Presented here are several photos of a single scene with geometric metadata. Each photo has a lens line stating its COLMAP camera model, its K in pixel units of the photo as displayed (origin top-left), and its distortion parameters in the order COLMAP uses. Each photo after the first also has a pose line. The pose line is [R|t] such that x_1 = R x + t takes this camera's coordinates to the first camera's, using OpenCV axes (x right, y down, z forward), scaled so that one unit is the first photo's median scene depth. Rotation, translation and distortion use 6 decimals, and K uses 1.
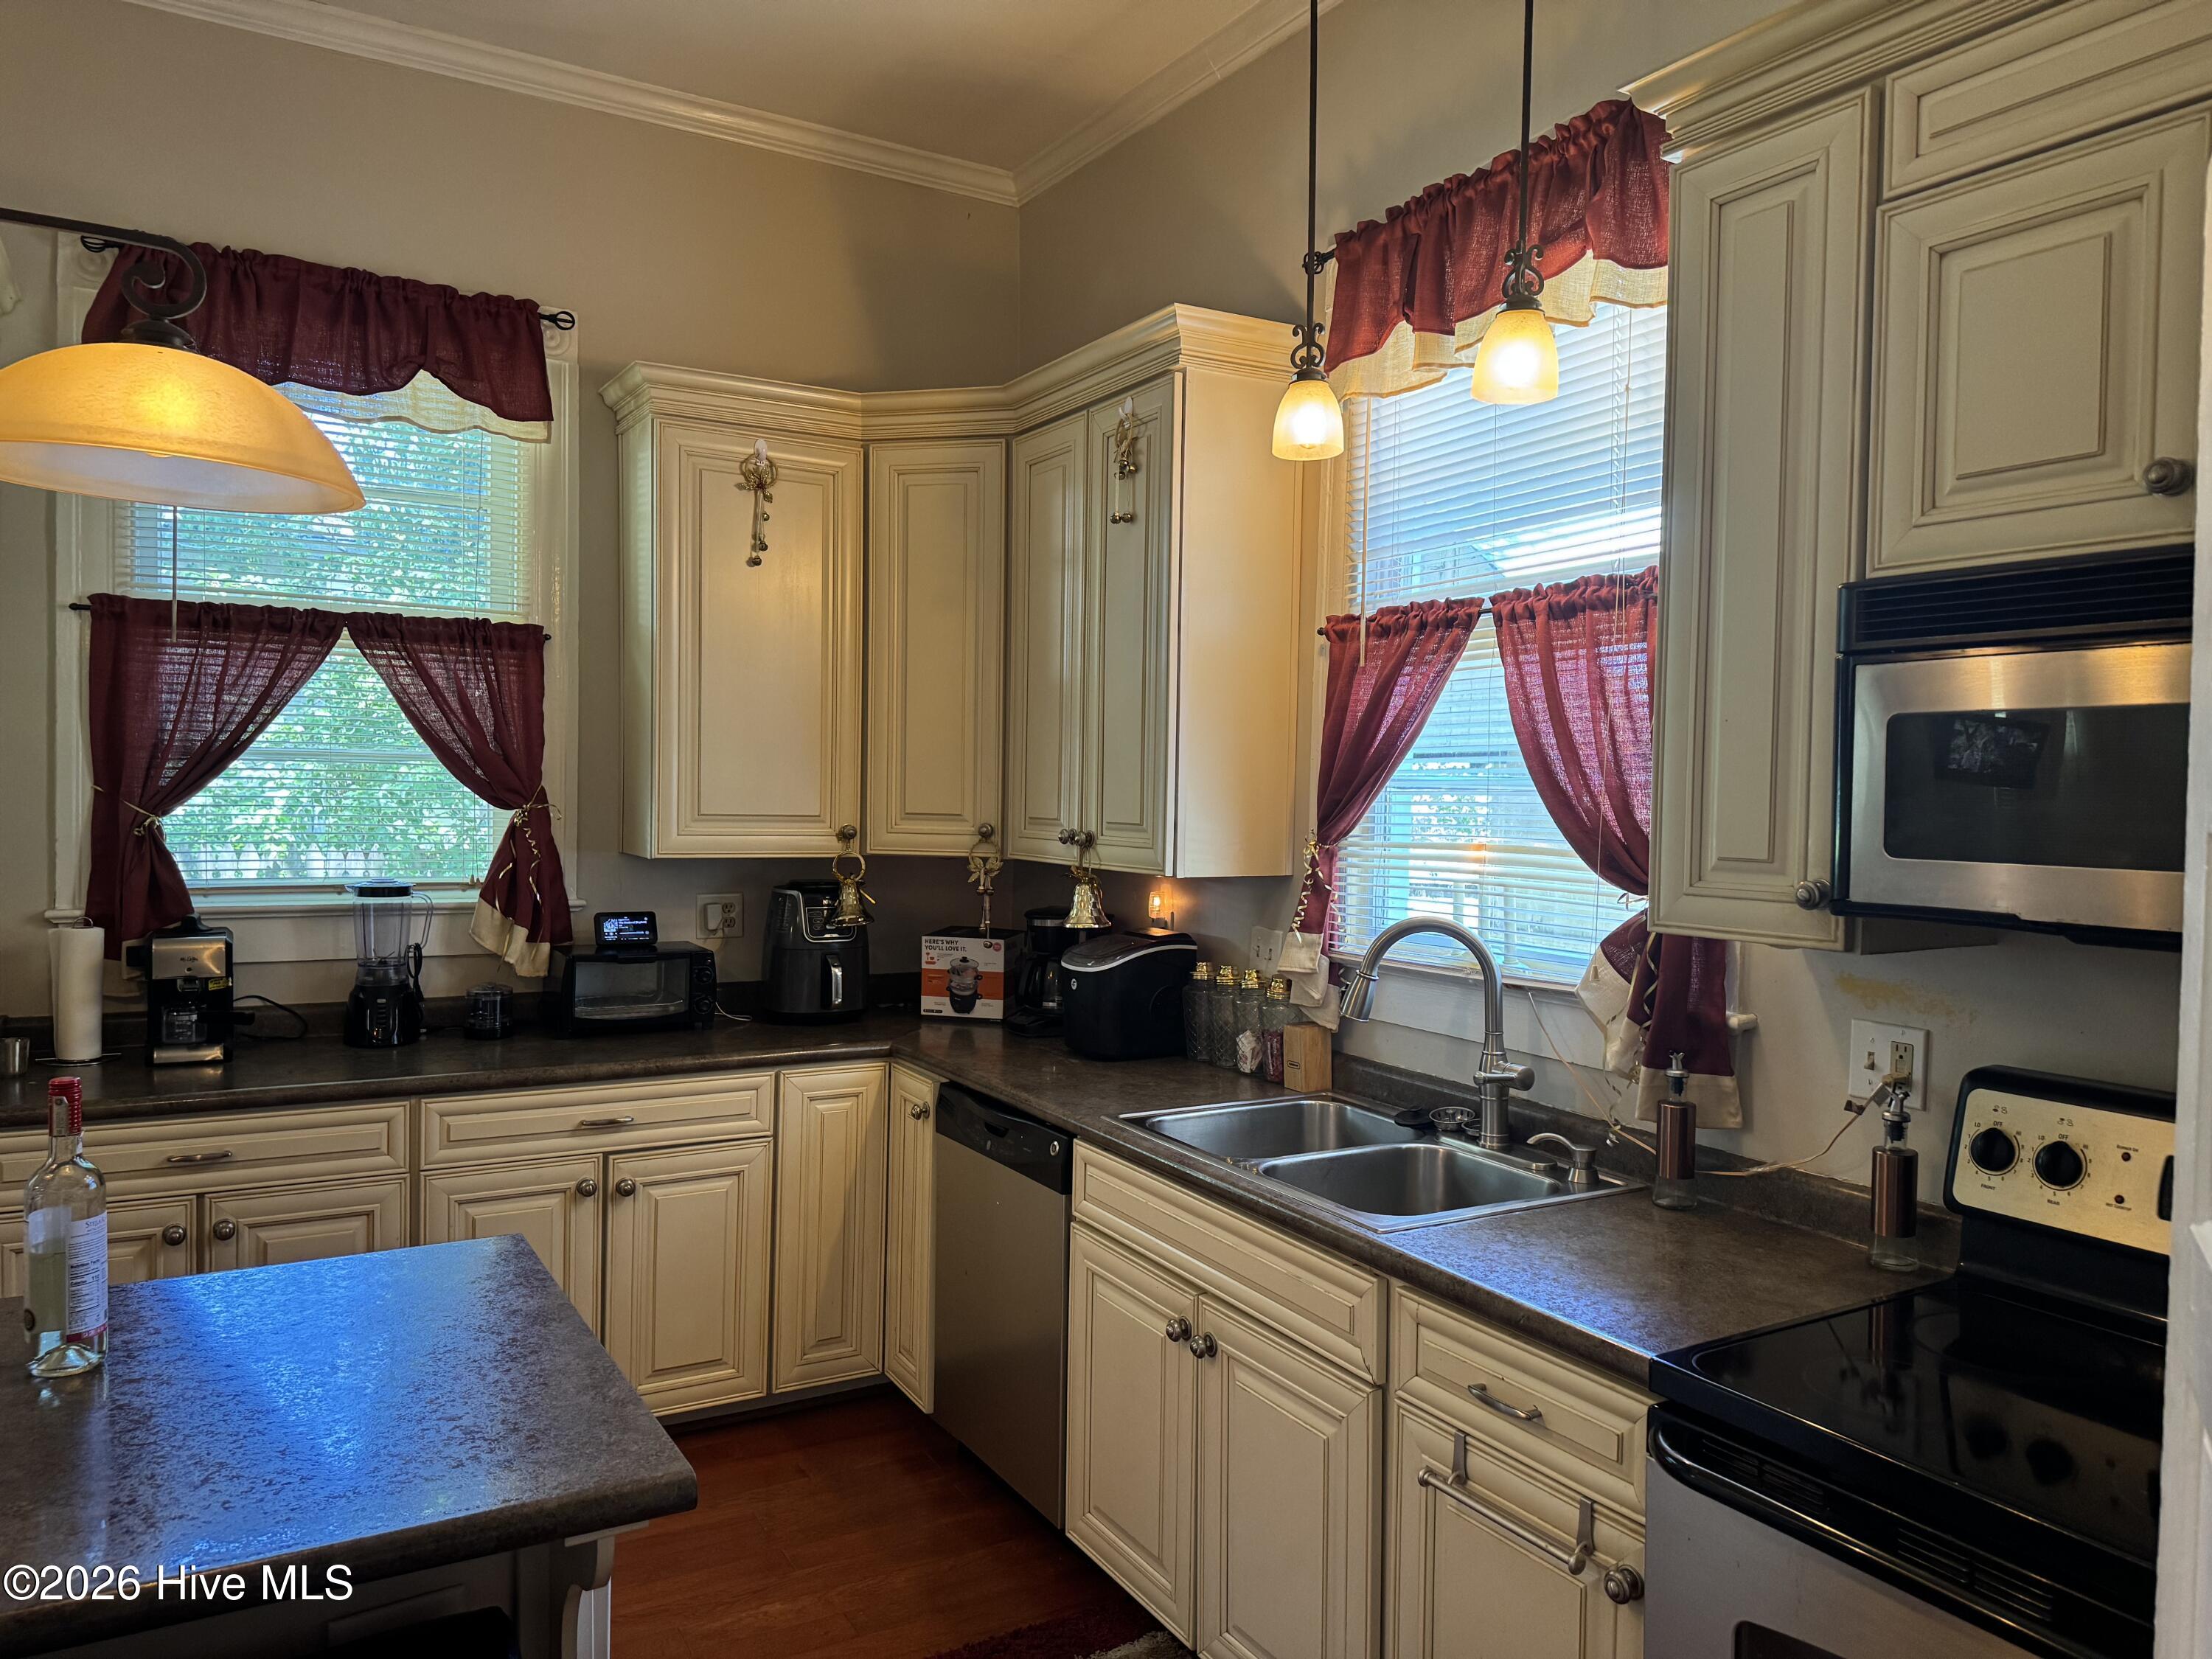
lens RADIAL K [[1513.9, 0, 1106.0], [0, 1513.9, 829.5], [0, 0, 1]] dist [0.001292, -0.000019]
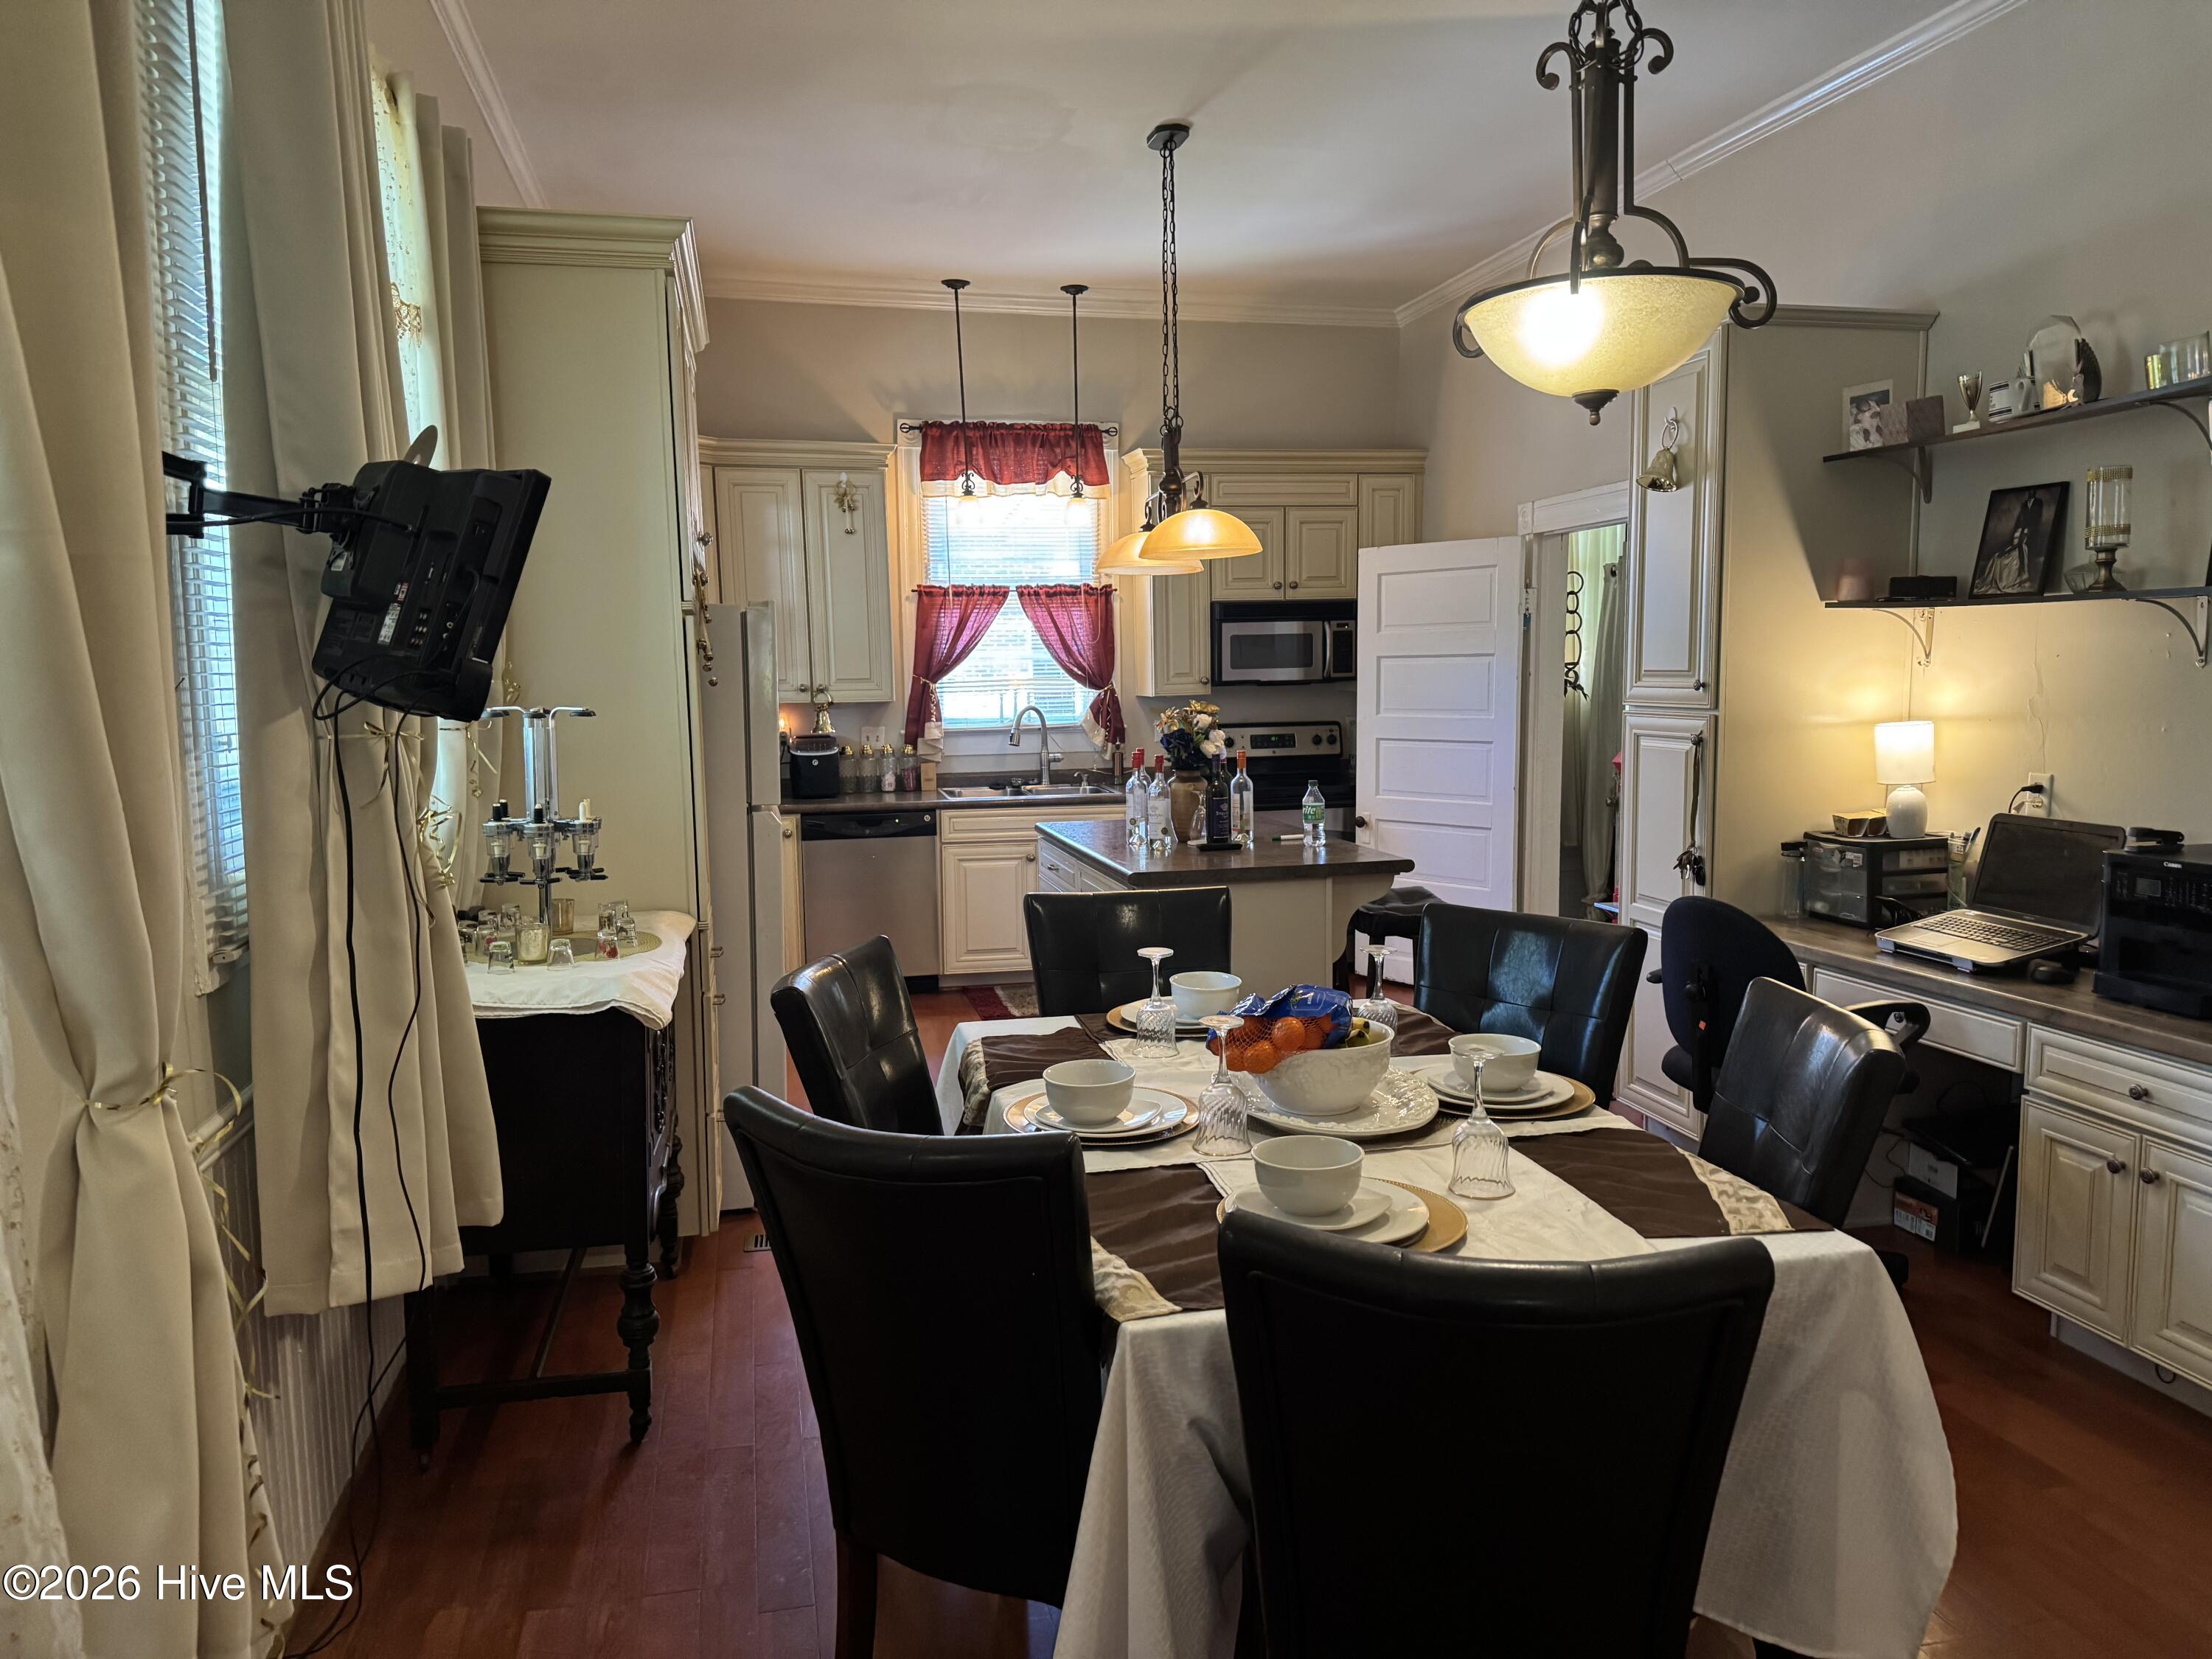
lens RADIAL K [[1513.9, 0, 1106.0], [0, 1513.9, 829.5], [0, 0, 1]] dist [0.001292, -0.000019]
pose [[0.271648, -0.130124, 0.953559, -2.271210], [0.046264, 0.991437, 0.122113, -0.044586], [-0.961284, 0.010943, 0.275342, 0.106711]]
